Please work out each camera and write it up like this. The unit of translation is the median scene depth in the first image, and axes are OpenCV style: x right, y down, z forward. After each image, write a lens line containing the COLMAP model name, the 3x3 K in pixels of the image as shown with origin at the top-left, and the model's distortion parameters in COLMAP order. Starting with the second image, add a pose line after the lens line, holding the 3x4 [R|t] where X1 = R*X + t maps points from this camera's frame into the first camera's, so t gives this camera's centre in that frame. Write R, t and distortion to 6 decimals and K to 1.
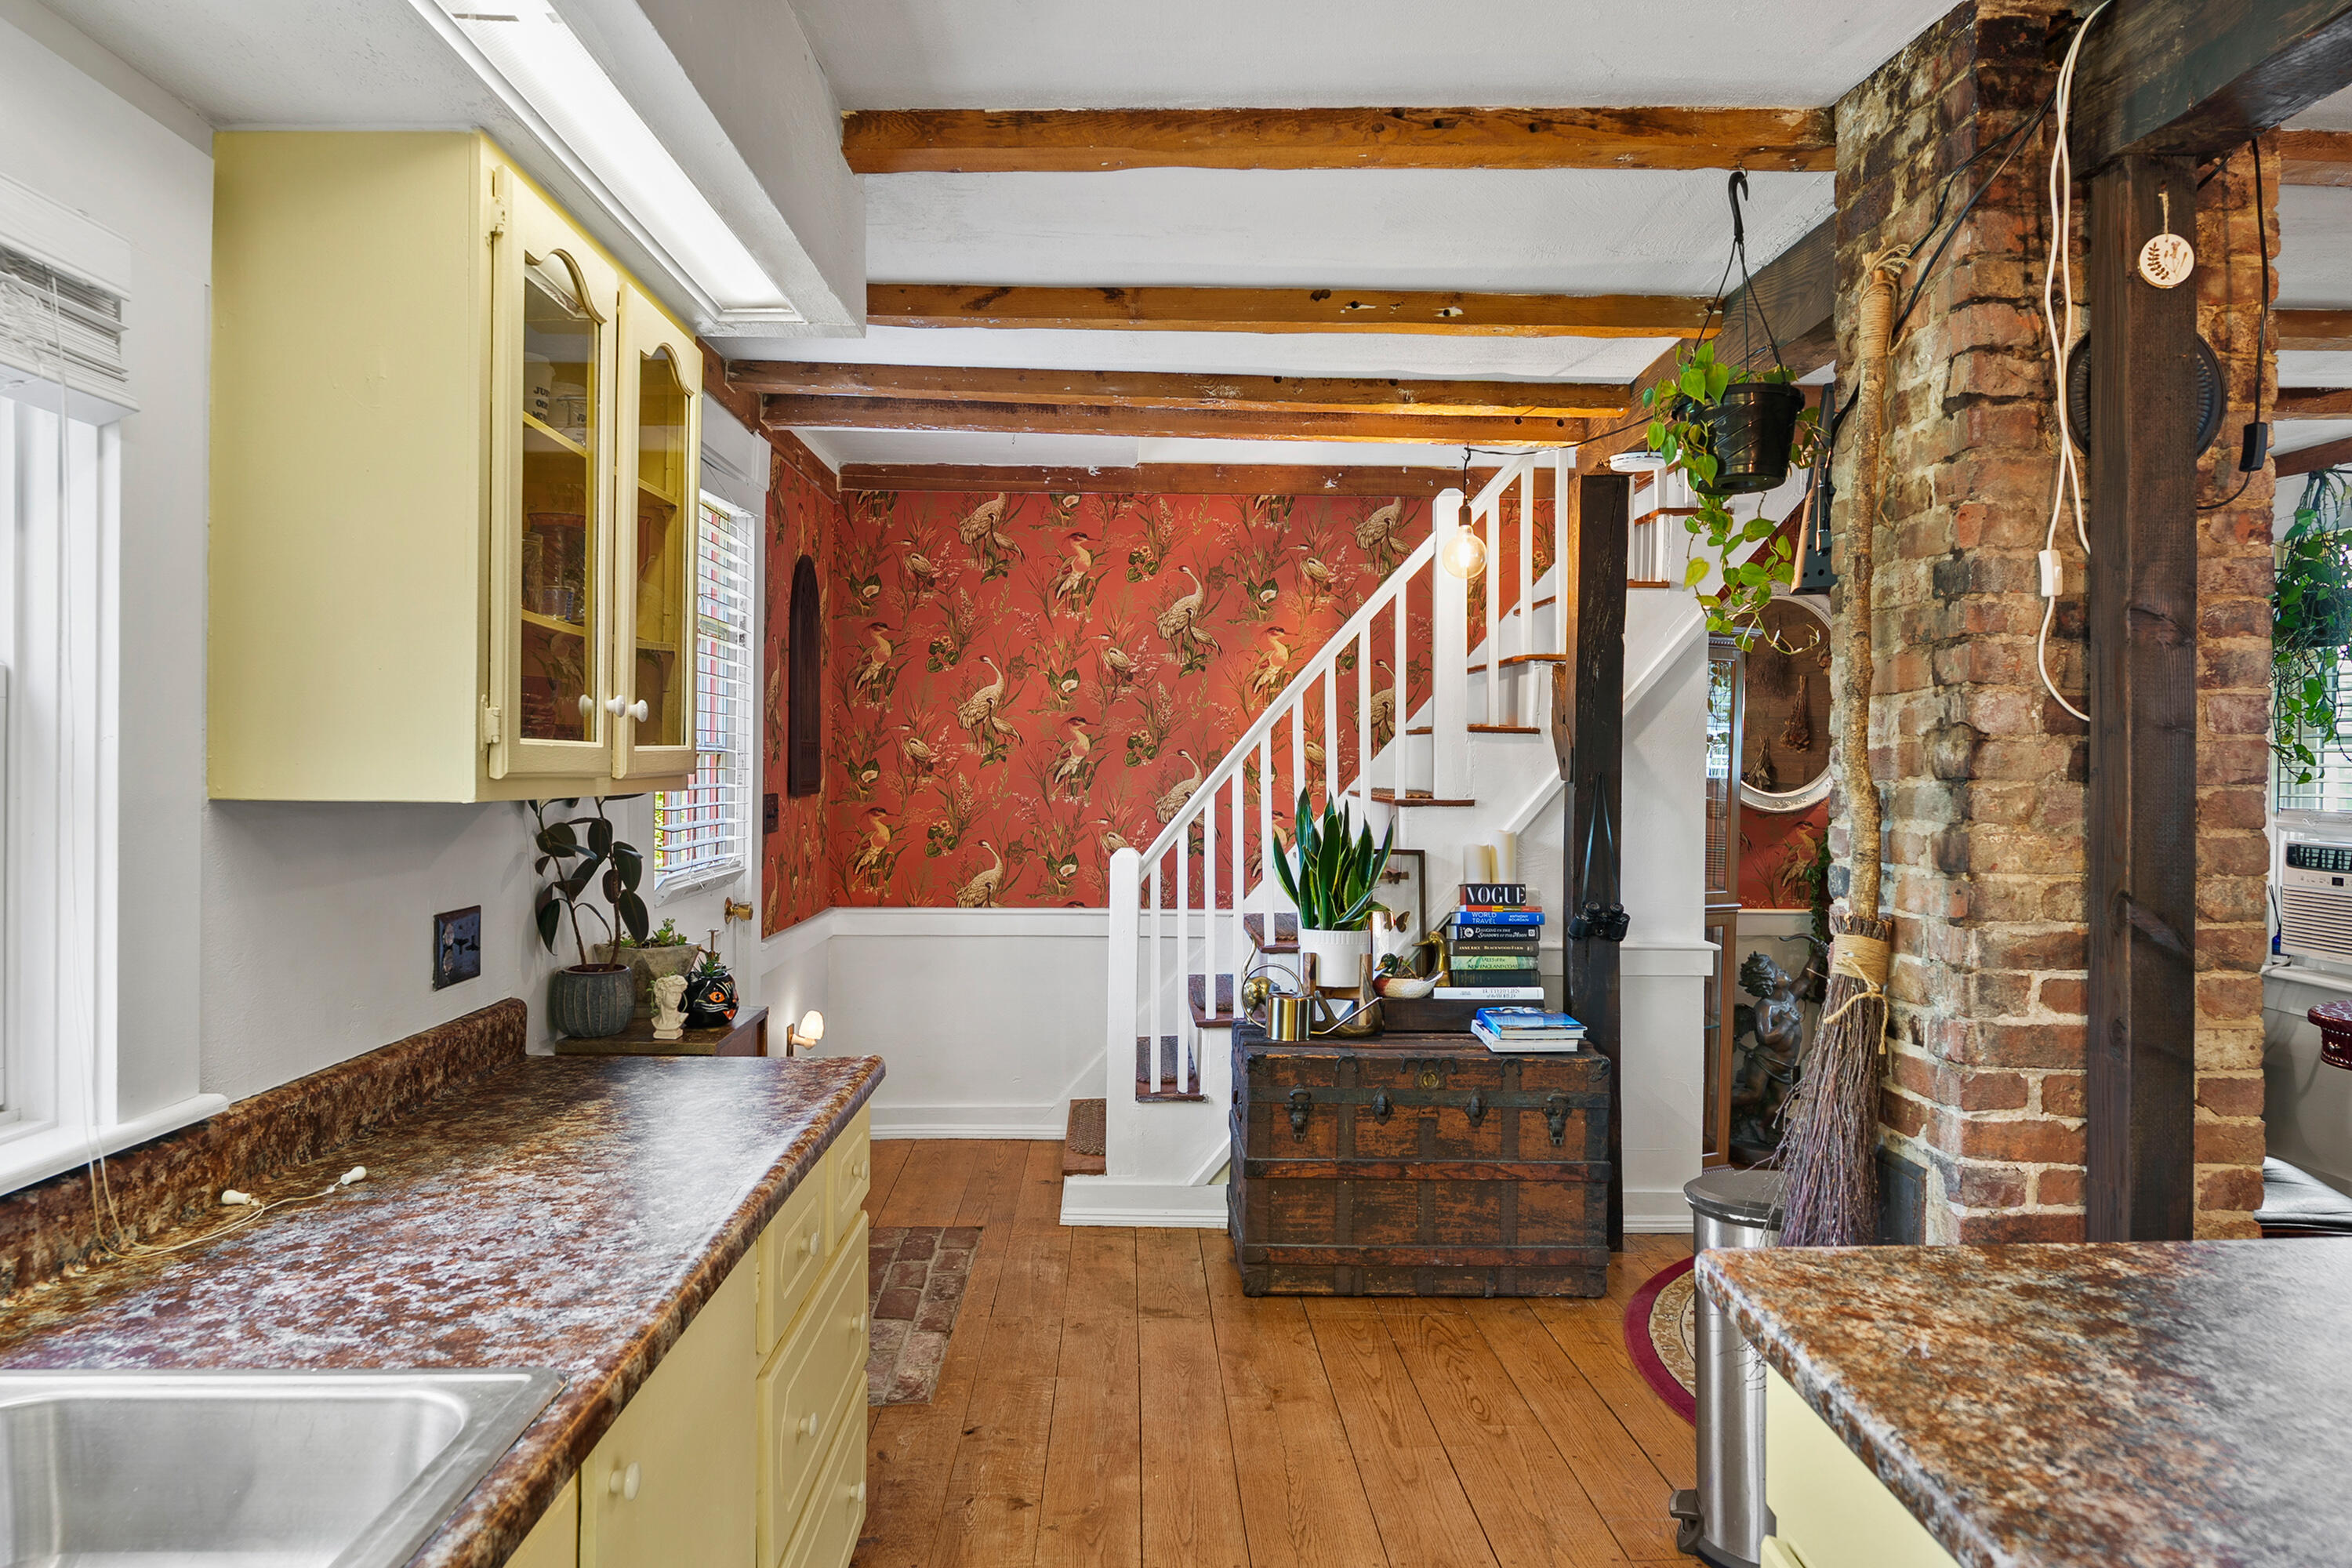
lens RADIAL K [[1587.1, 0, 1176.9], [0, 1587.1, 828.2], [0, 0, 1]] dist [-0.000307, 0.000961]
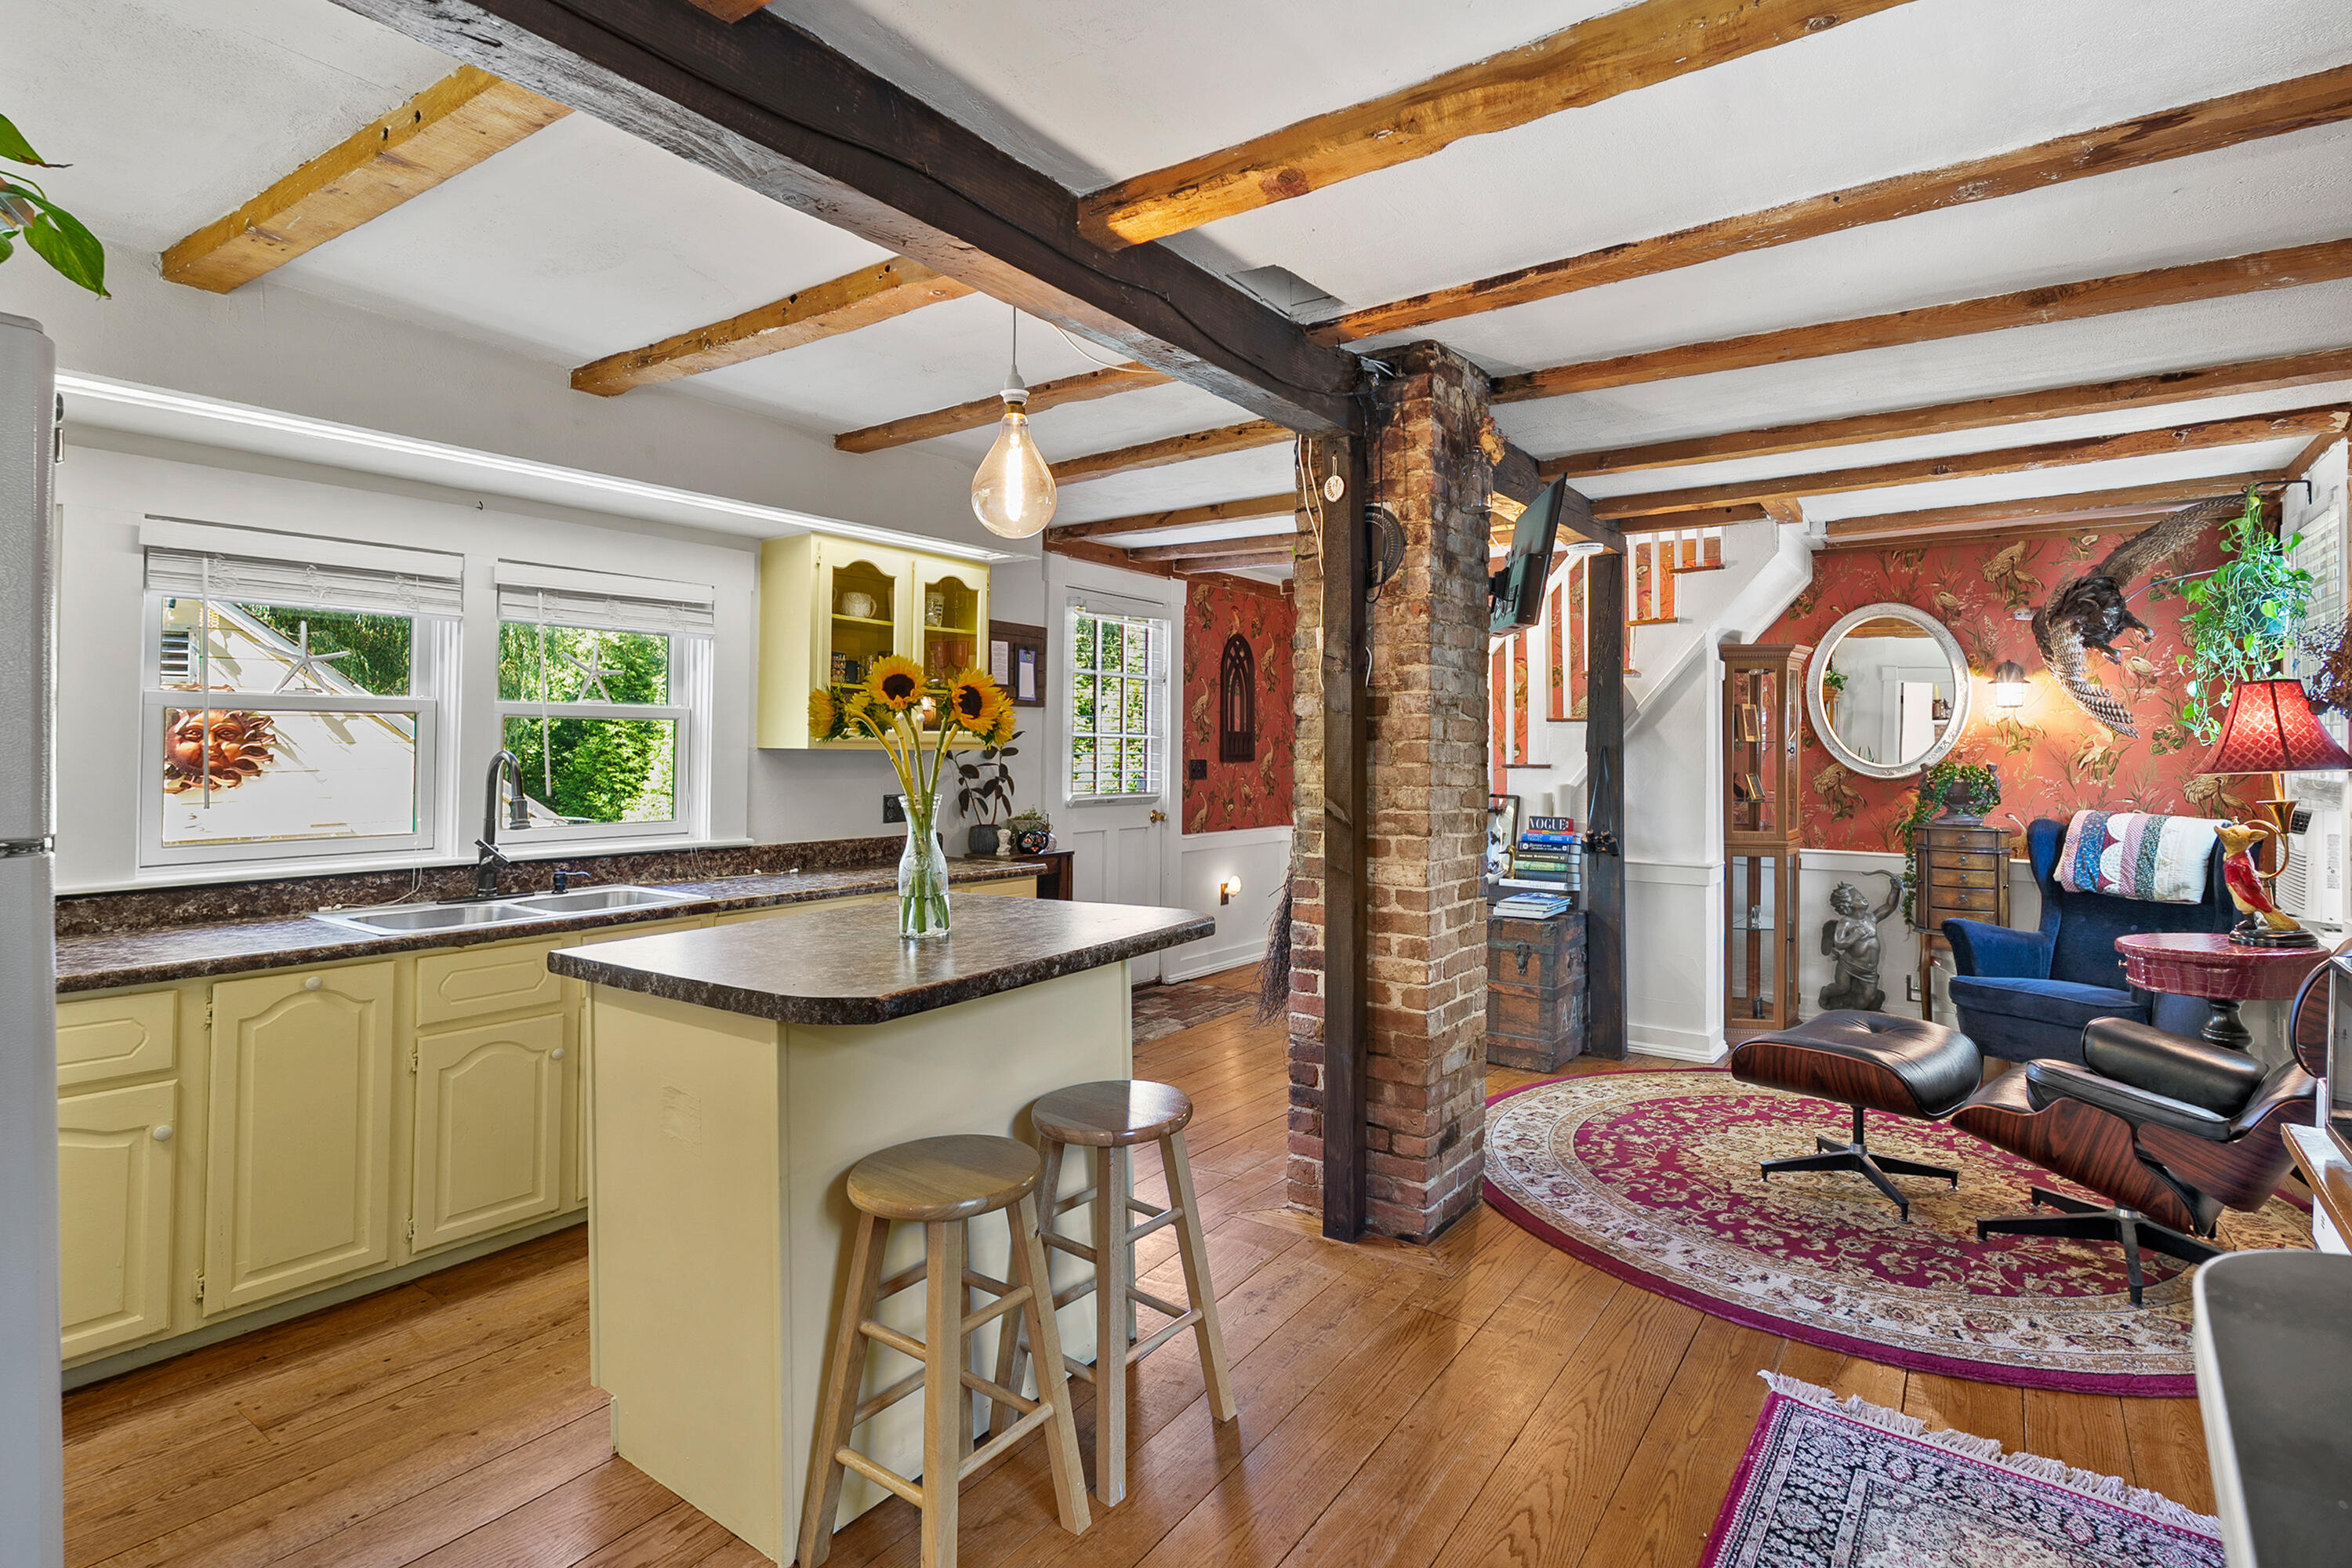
lens RADIAL K [[1154.9, 0, 1176.0], [0, 1154.9, 784.0], [0, 0, 1]] dist [-0.000854, -0.000005]
pose [[0.795422, 0.014955, -0.605872, 0.819453], [-0.025102, 0.999651, -0.008281, 0.028828], [0.605536, 0.021795, 0.795519, -0.192828]]
